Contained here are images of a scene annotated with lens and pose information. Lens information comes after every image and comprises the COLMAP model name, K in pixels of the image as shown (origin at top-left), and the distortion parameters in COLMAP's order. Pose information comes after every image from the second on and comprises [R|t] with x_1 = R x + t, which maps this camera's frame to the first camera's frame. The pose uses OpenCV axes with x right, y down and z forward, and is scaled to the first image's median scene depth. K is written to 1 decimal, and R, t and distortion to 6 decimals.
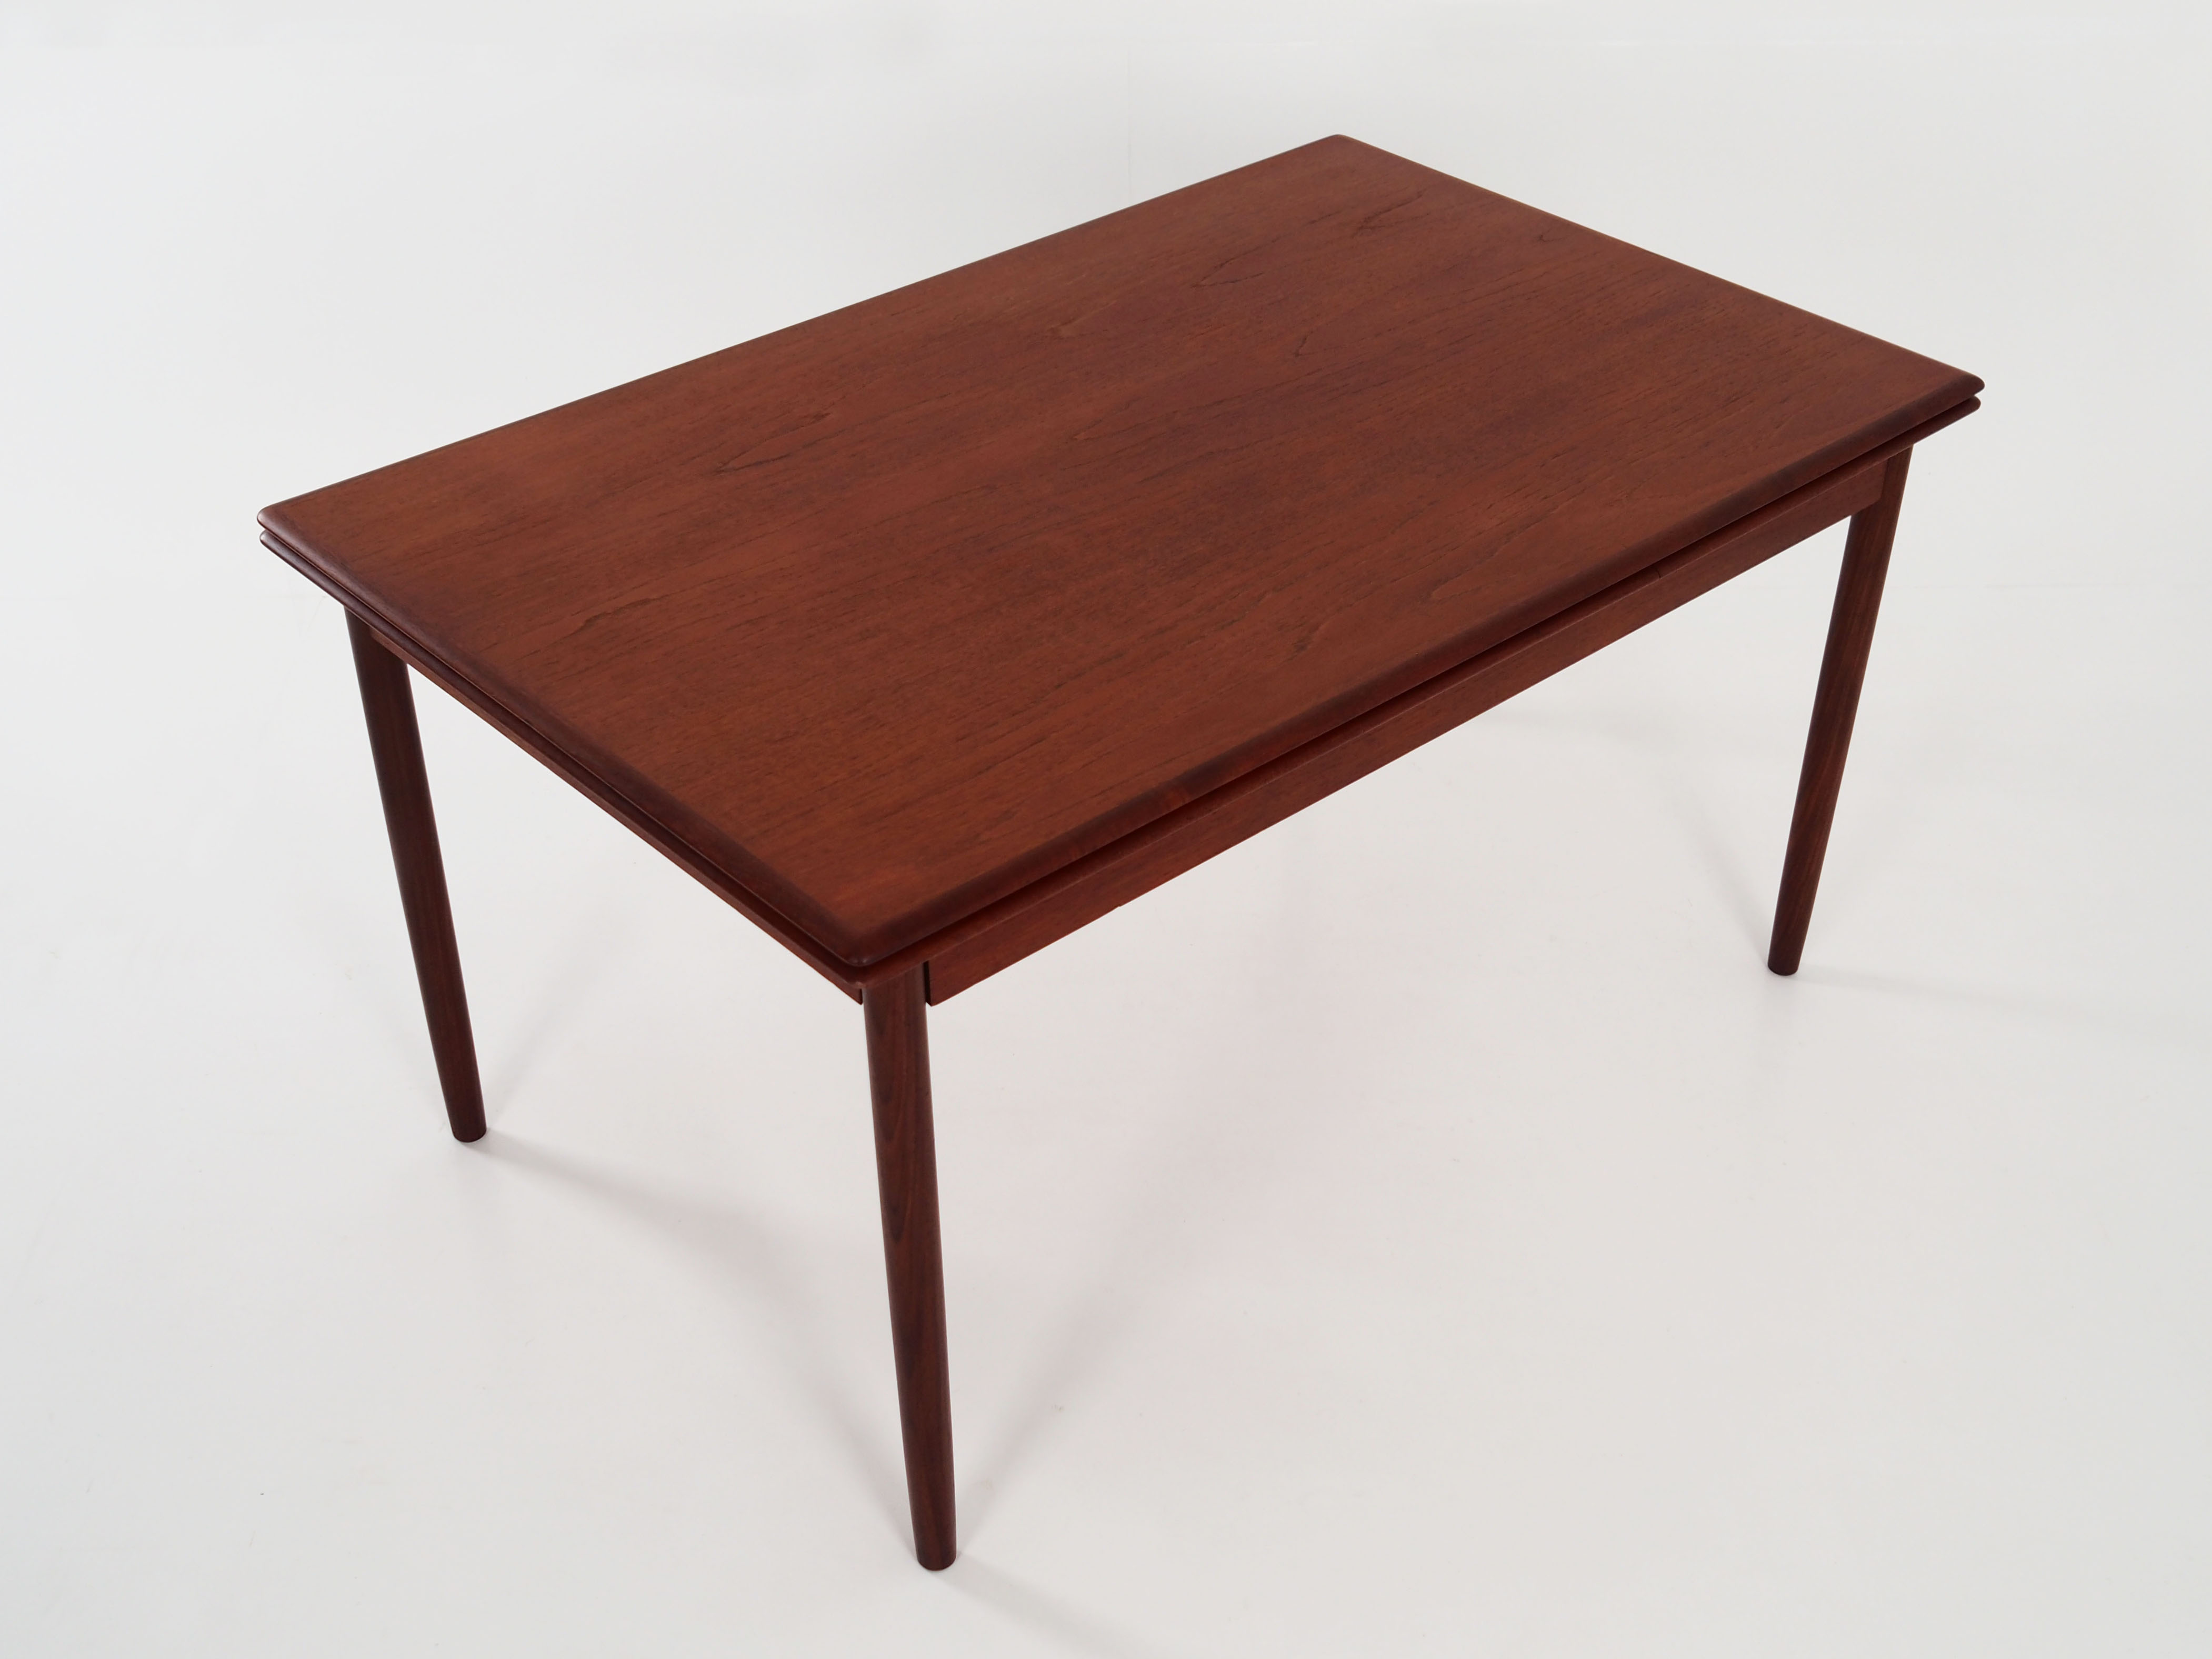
lens RADIAL K [[2623.2, 0, 1106.0], [0, 2623.2, 829.5], [0, 0, 1]] dist [0.019822, 0.019816]
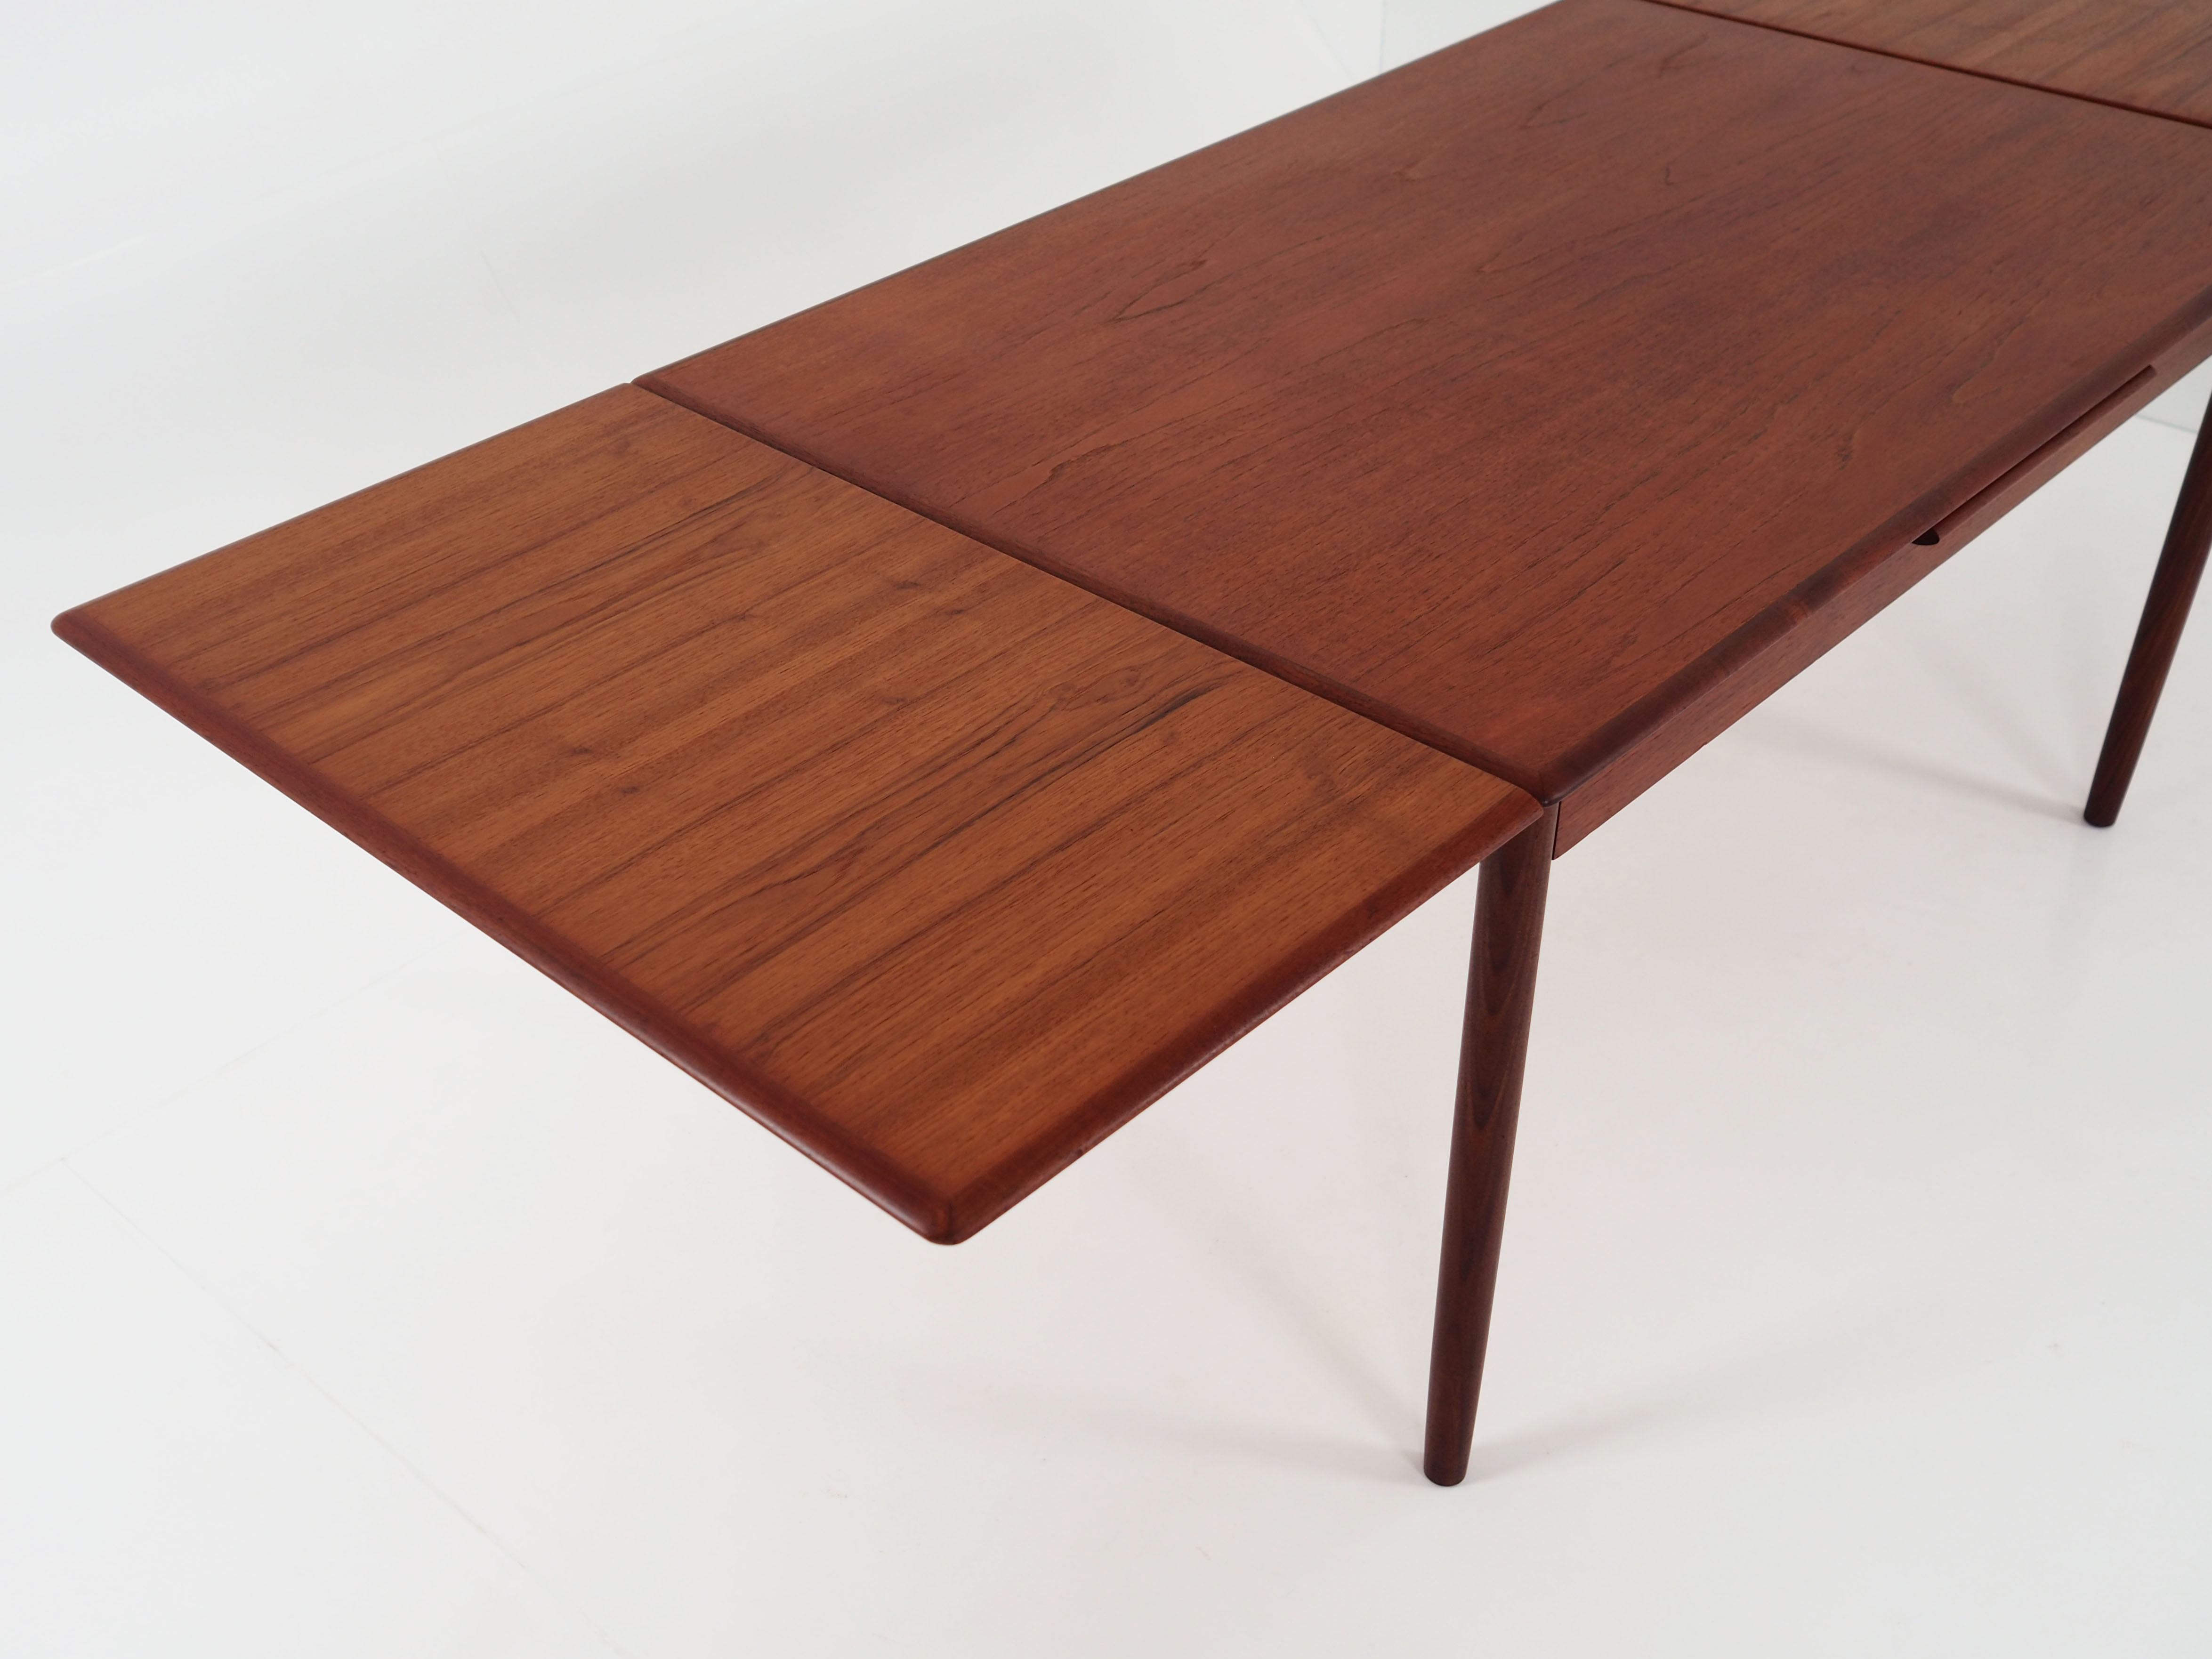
lens RADIAL K [[2318.1, 0, 1092.5], [0, 2318.1, 891.7], [0, 0, 1]] dist [0.017726, 0.037634]
pose [[0.995787, -0.061614, 0.067914, -0.243316], [0.059073, 0.997499, 0.038810, 0.033704], [-0.070136, -0.034634, 0.996936, 0.201581]]
